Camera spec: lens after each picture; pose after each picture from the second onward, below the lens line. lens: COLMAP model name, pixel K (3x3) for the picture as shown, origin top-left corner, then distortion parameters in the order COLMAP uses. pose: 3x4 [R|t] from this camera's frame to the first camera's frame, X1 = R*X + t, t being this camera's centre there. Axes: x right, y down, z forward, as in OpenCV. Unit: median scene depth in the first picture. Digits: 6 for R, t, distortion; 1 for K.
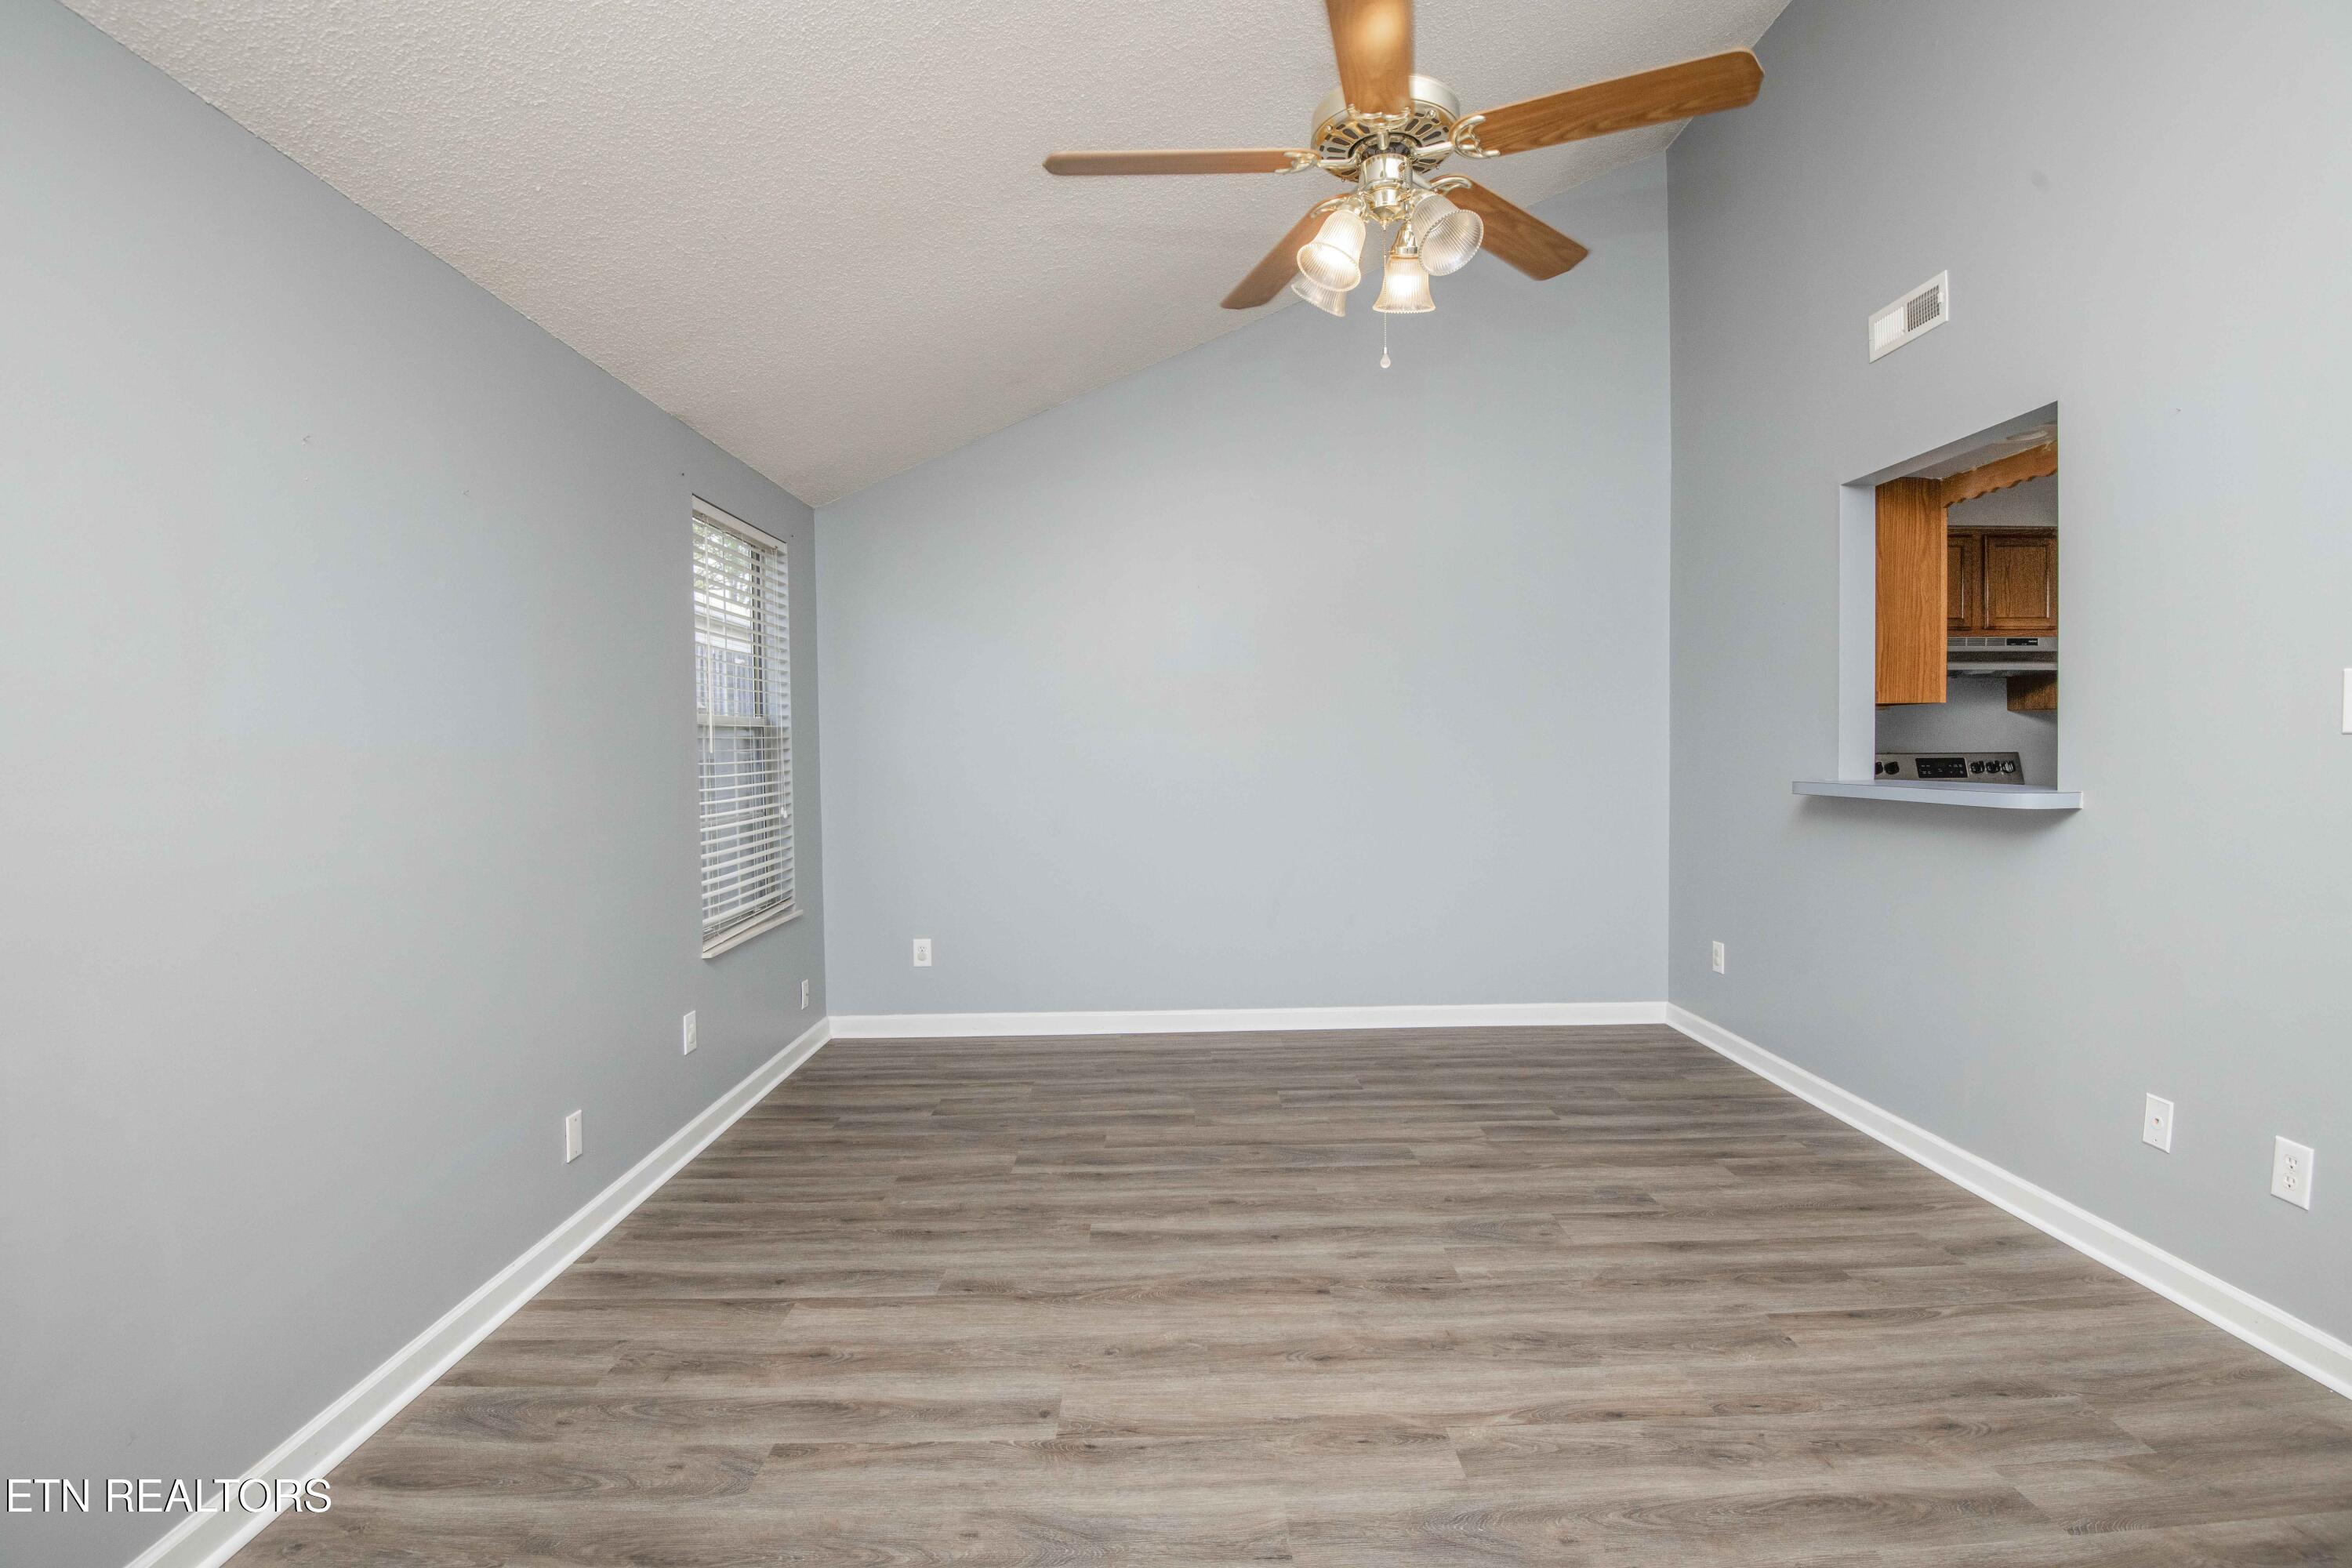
lens RADIAL K [[1088.2, 0, 1183.4], [0, 1088.2, 778.3], [0, 0, 1]] dist [-0.004687, -0.025693]
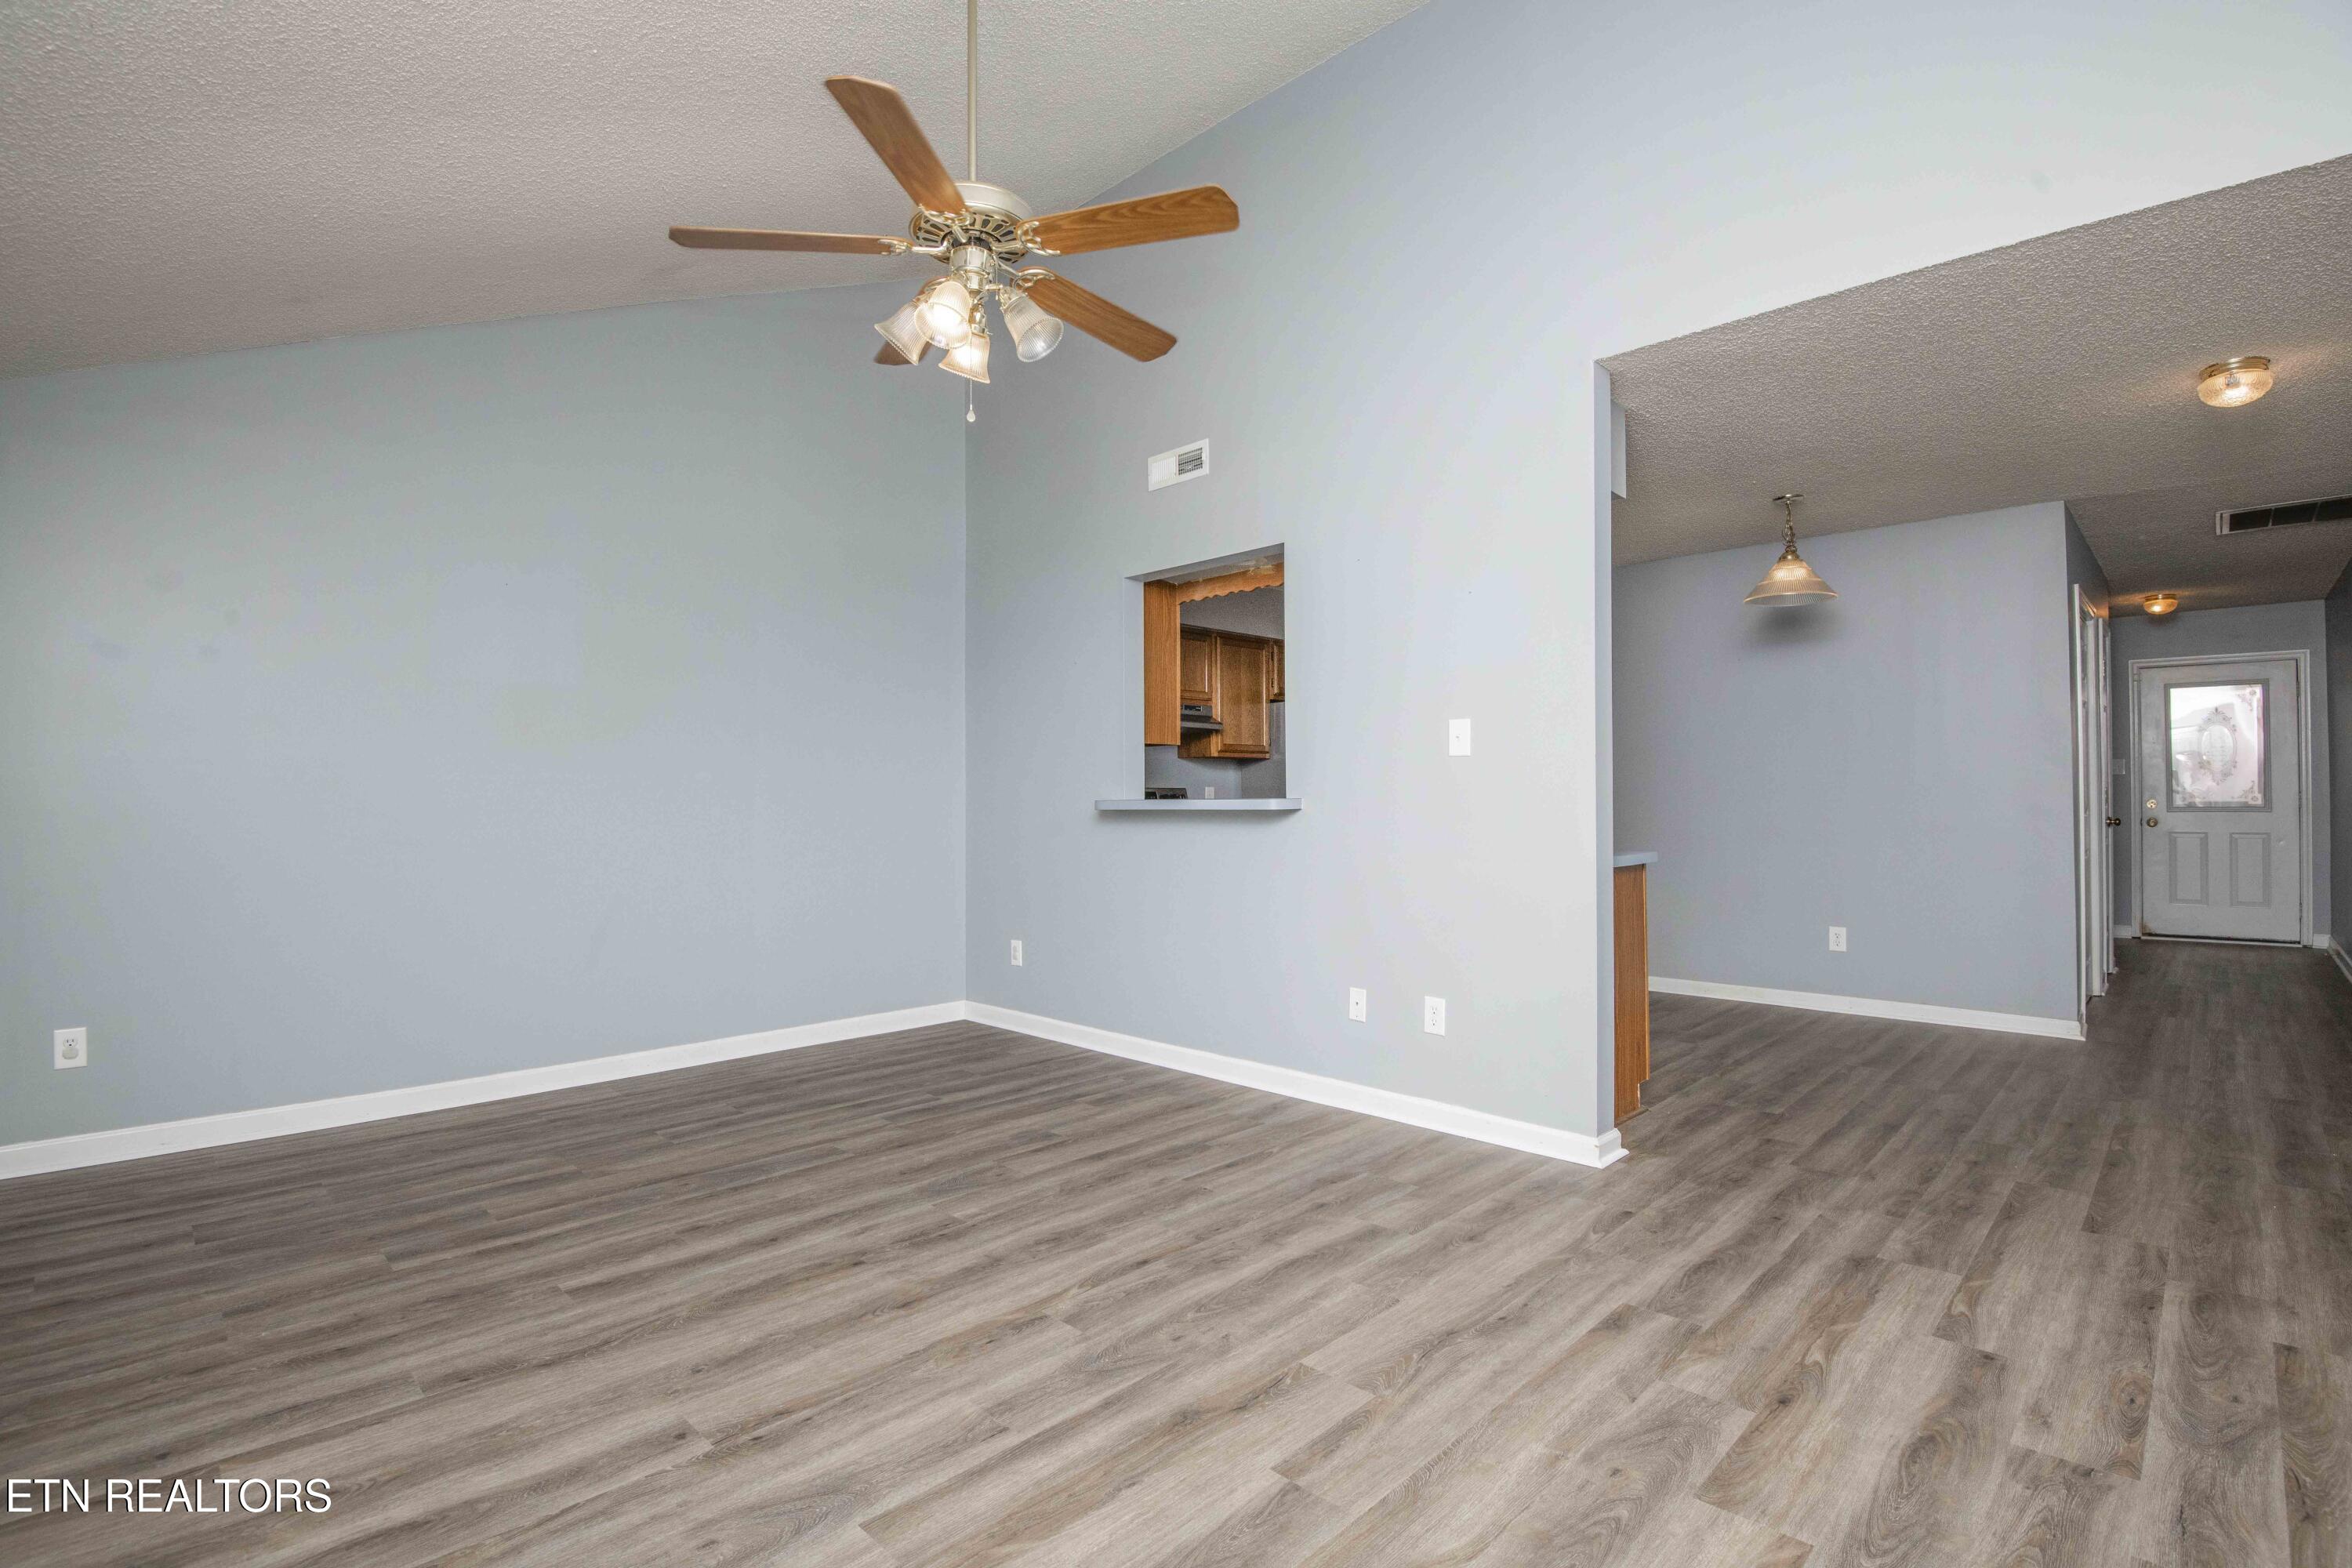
lens RADIAL K [[1088.2, 0, 1183.4], [0, 1088.2, 778.3], [0, 0, 1]] dist [-0.004687, -0.025693]
pose [[0.712919, 0.022623, 0.700882, -0.342365], [0.017843, 0.998571, -0.050381, 0.055266], [-0.701020, 0.048424, 0.711496, 0.010109]]
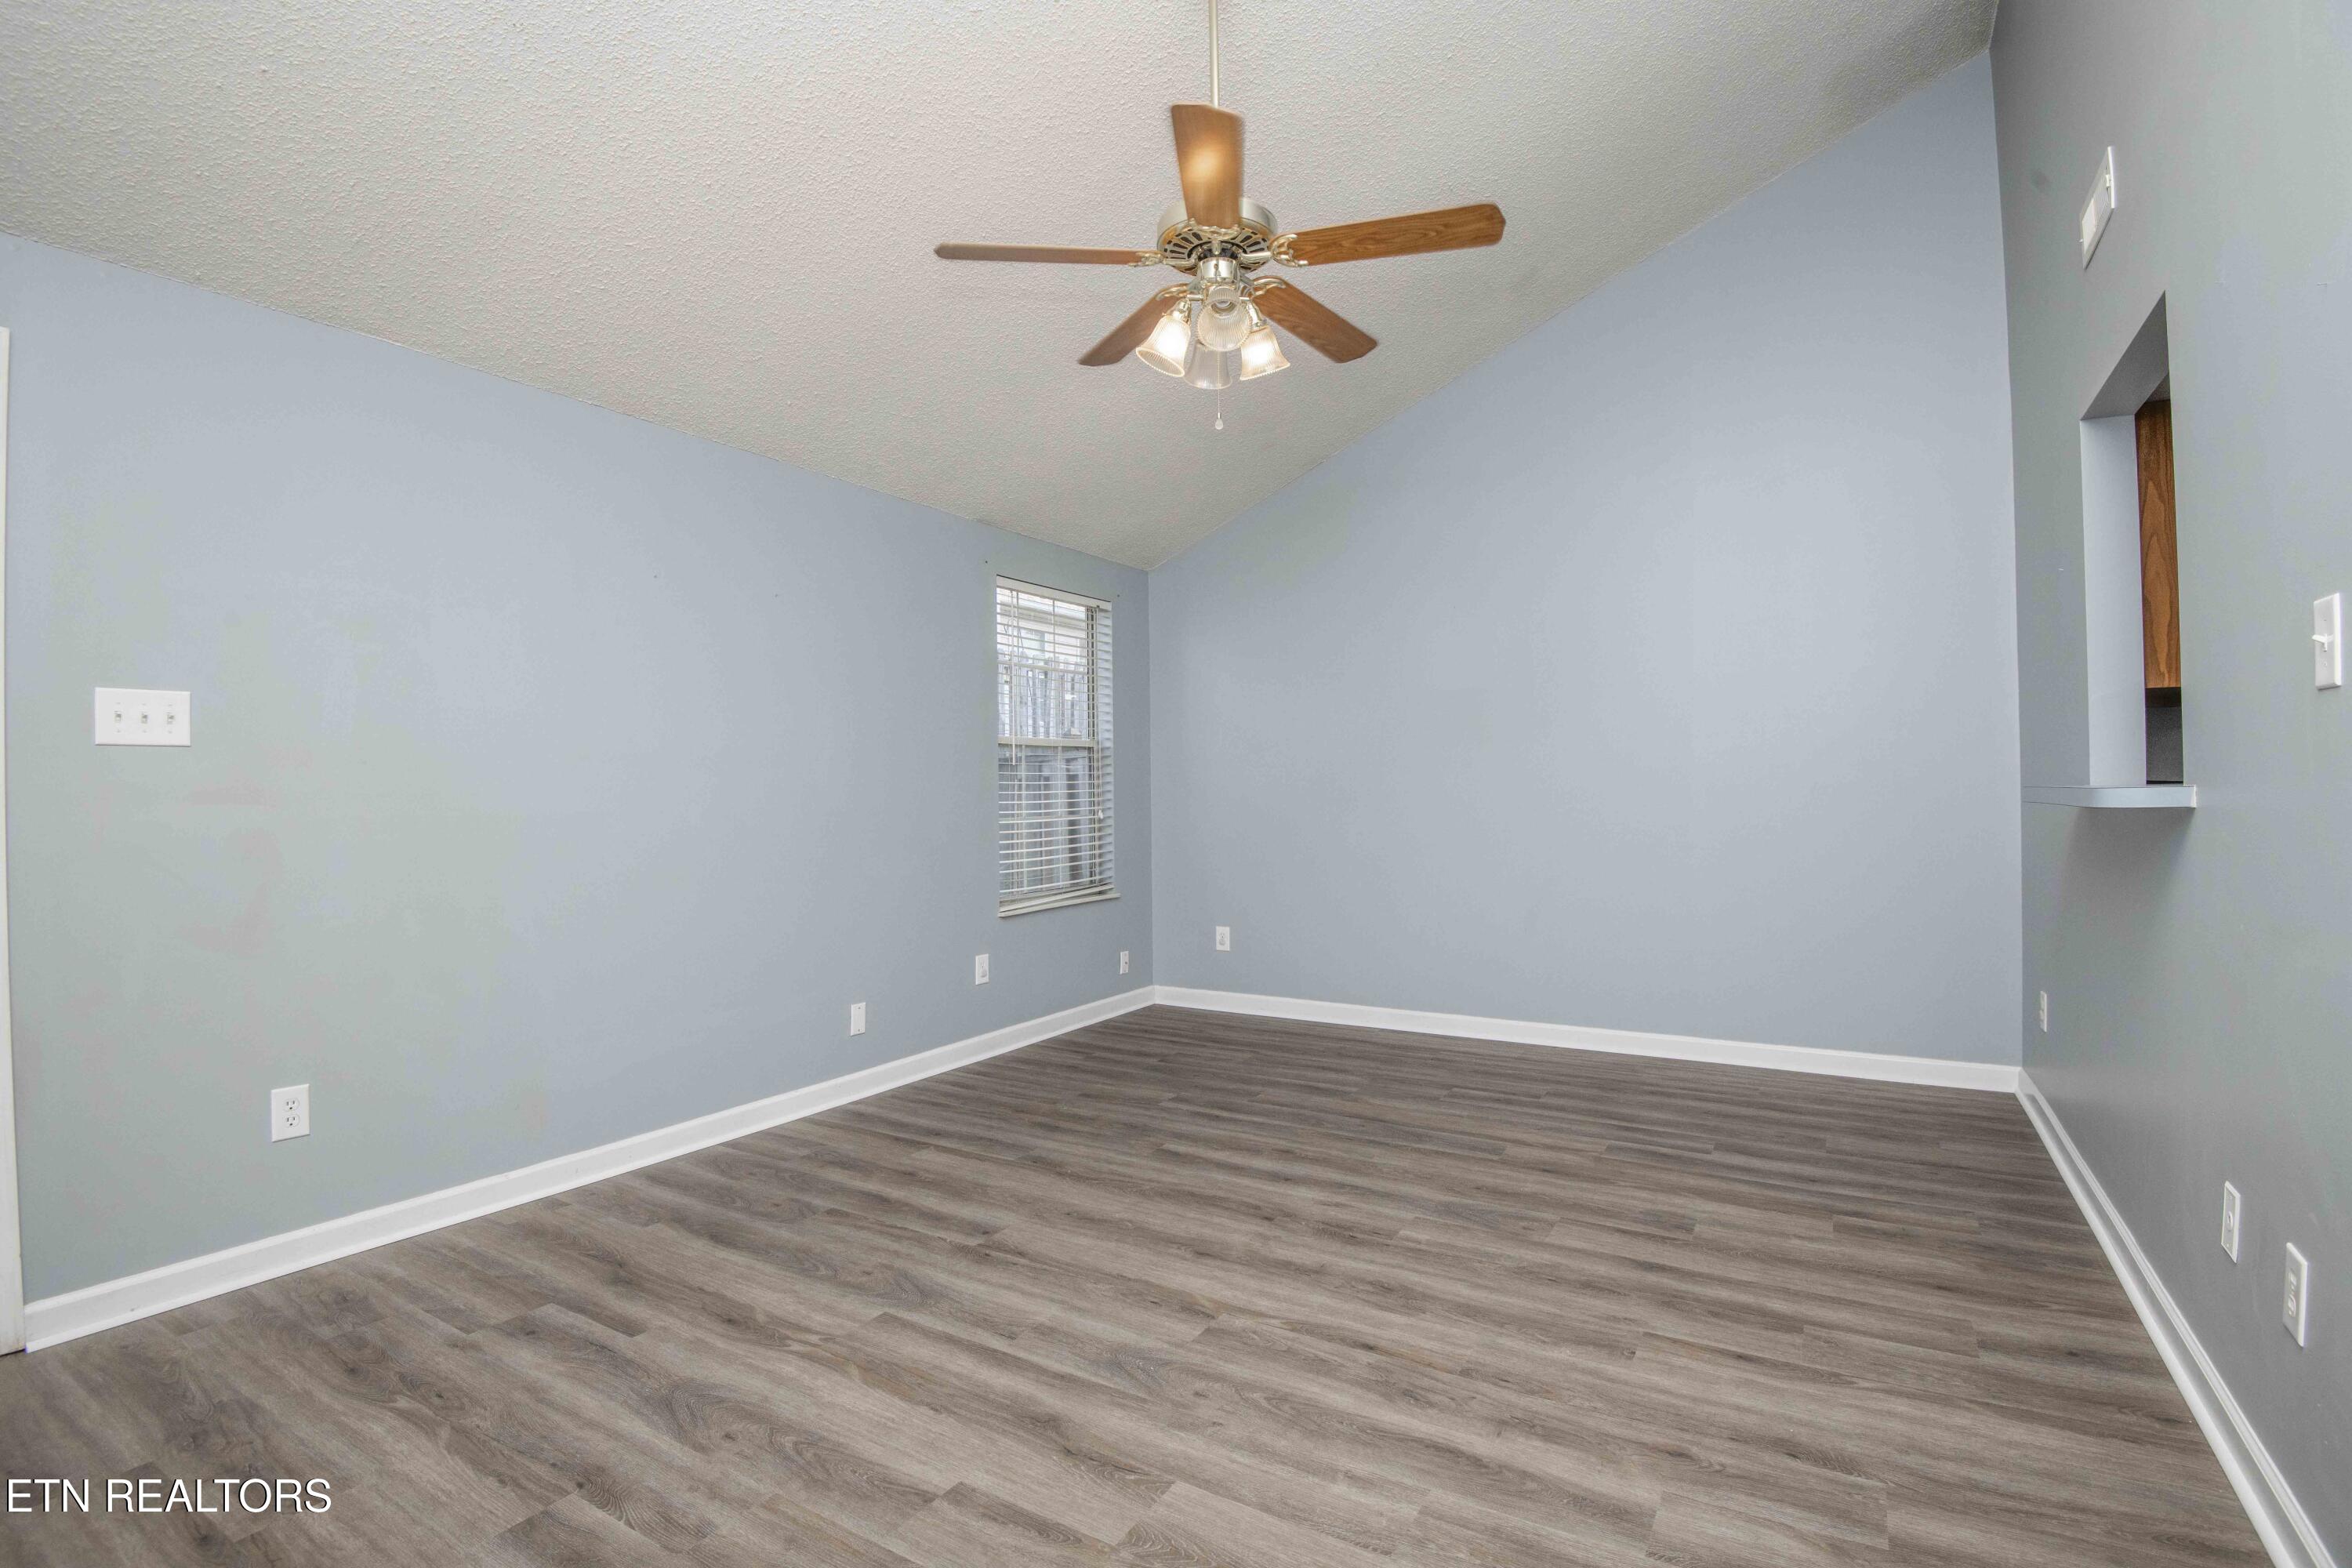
lens RADIAL K [[1088.2, 0, 1183.4], [0, 1088.2, 778.3], [0, 0, 1]] dist [-0.004687, -0.025693]
pose [[0.846081, -0.003011, -0.533046, 0.580847], [-0.013943, 0.999517, -0.027776, 0.035086], [0.532872, 0.030933, 0.845630, -0.029665]]
